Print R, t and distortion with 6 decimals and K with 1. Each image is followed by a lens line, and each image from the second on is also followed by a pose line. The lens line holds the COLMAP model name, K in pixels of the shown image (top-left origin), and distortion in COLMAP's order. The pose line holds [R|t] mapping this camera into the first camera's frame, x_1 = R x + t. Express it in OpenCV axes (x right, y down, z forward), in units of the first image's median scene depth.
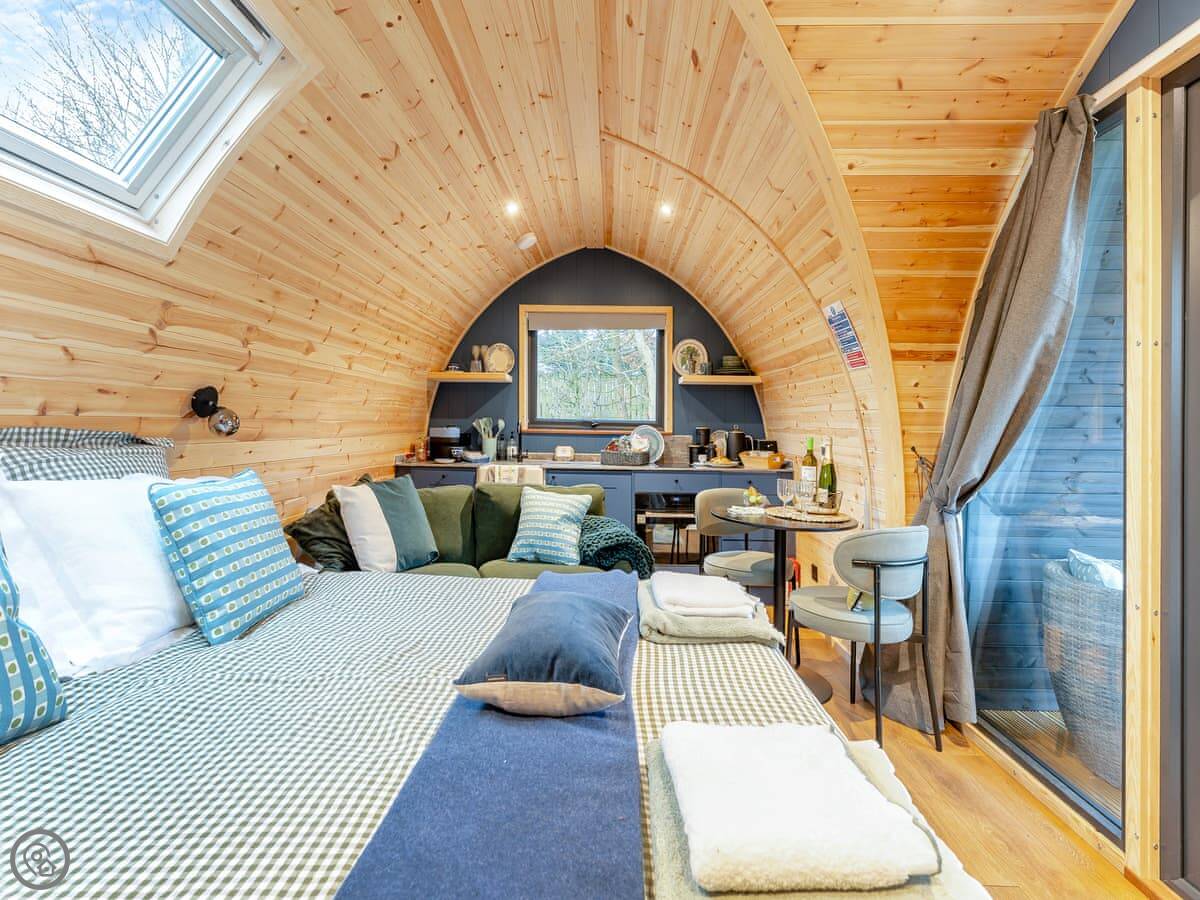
lens RADIAL K [[546.1, 0, 601.9], [0, 546.1, 415.0], [0, 0, 1]] dist [0.000151, -0.000091]
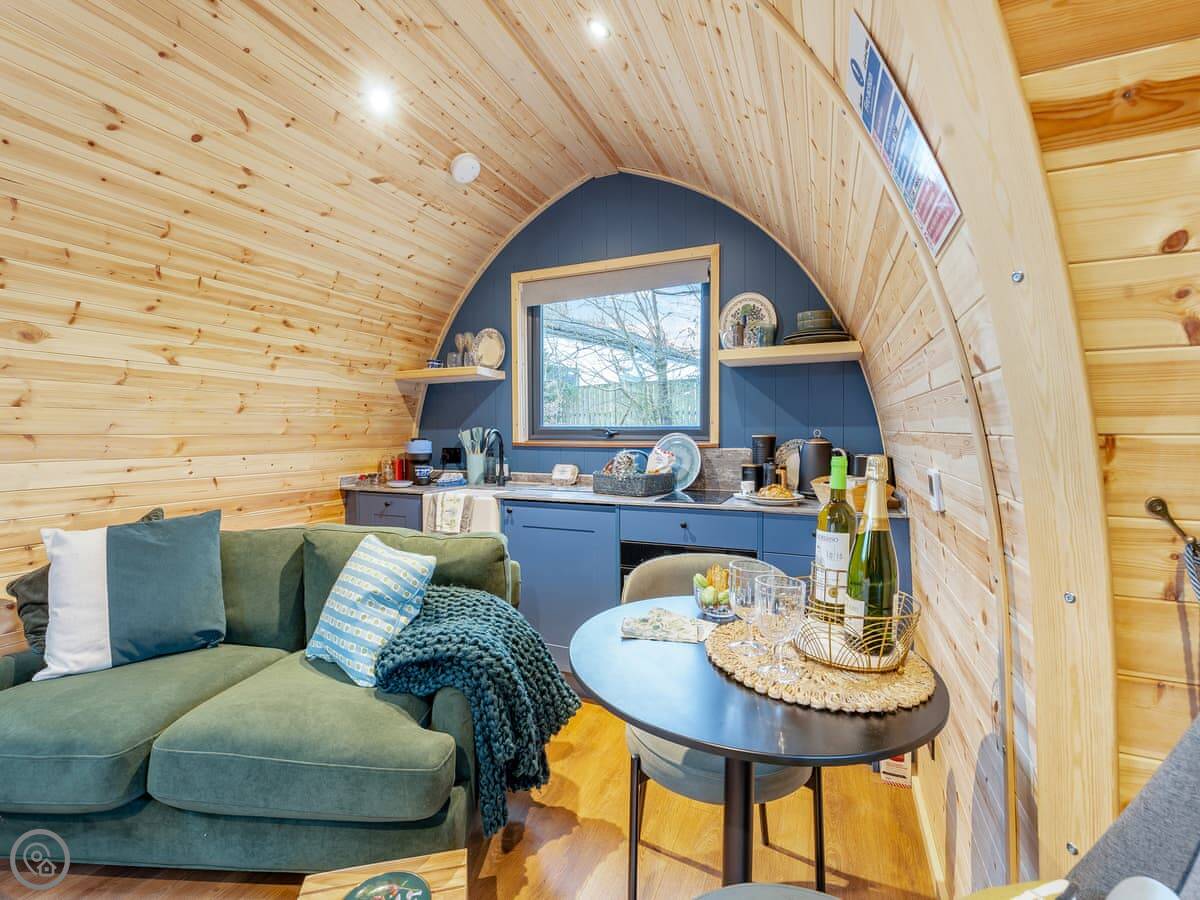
lens RADIAL K [[530.7, 0, 597.4], [0, 530.7, 450.7], [0, 0, 1]] dist [0.001301, -0.000031]
pose [[0.924218, -0.005825, -0.381820, 0.241675], [0.023944, 0.998800, 0.042720, 0.010648], [0.381113, -0.048625, 0.923249, 0.384362]]
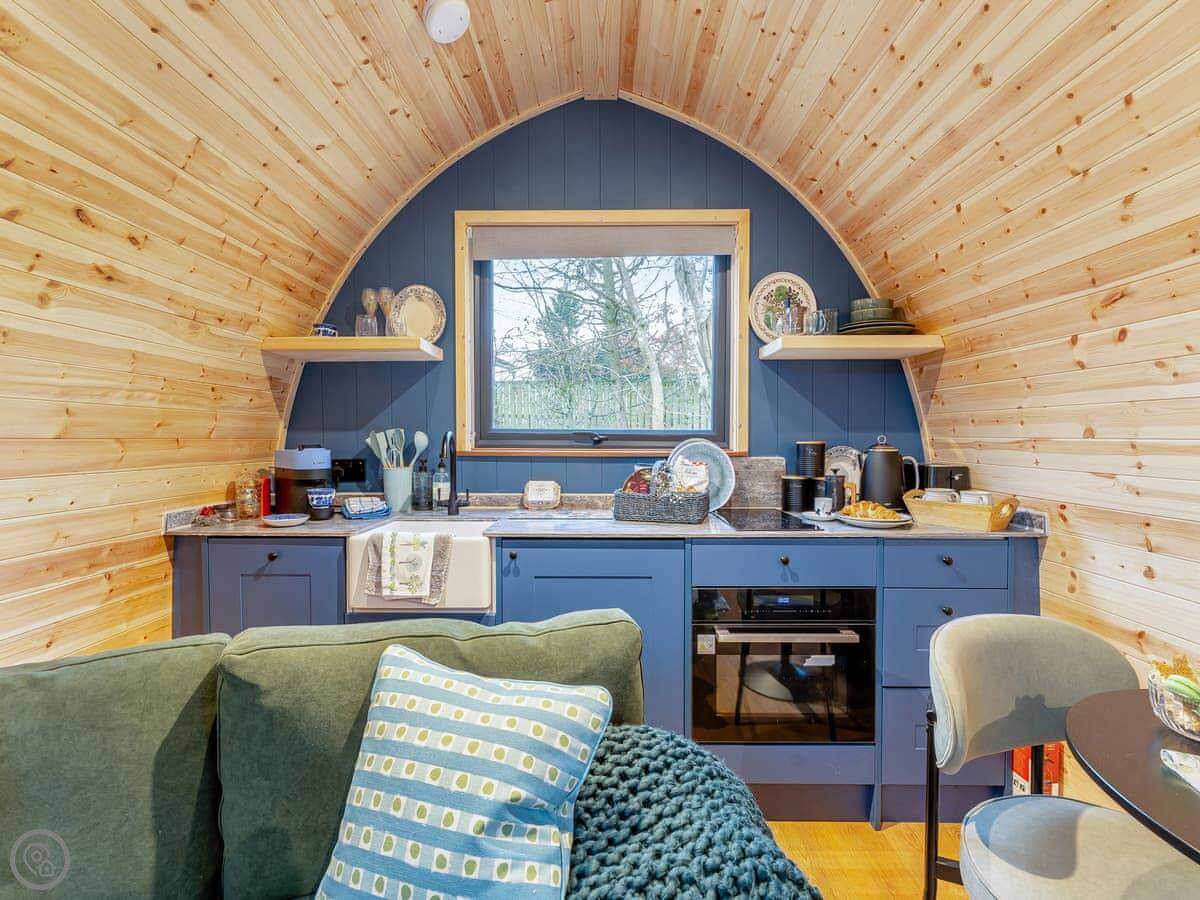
lens RADIAL K [[530.7, 0, 597.4], [0, 530.7, 450.7], [0, 0, 1]] dist [0.001301, -0.000031]
pose [[0.999897, -0.014172, 0.002090, -0.016499], [0.014070, 0.998978, 0.042957, 0.007367], [-0.002697, -0.042923, 0.999075, 0.503537]]
